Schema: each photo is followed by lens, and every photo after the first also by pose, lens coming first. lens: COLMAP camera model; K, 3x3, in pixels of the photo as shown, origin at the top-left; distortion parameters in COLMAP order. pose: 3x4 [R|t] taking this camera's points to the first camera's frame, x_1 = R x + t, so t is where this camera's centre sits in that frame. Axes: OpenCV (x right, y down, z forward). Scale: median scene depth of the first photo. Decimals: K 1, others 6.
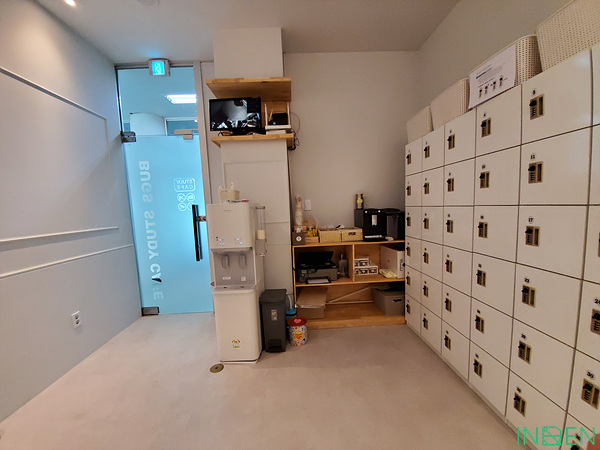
lens RADIAL K [[236.4, 0, 299.4], [0, 236.4, 230.0], [0, 0, 1]] dist [0.010312, -0.016331]
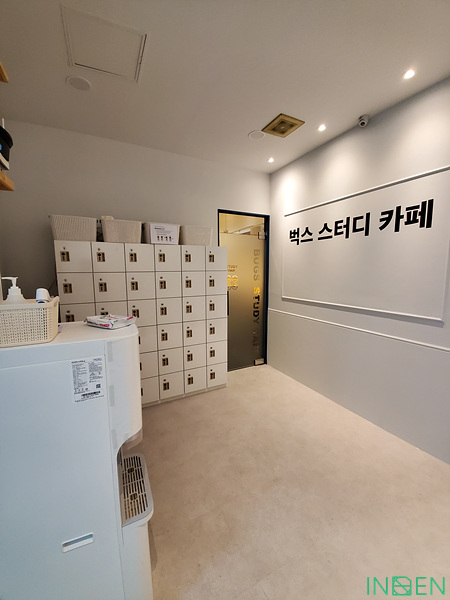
lens RADIAL K [[236.4, 0, 218.7], [0, 236.4, 298.9], [0, 0, 1]] dist [0.010312, -0.016331]
pose [[-0.399756, -0.053245, 0.915074, -1.152053], [0.124466, 0.985912, 0.111741, -0.265030], [-0.908132, 0.158565, -0.387497, 1.380773]]
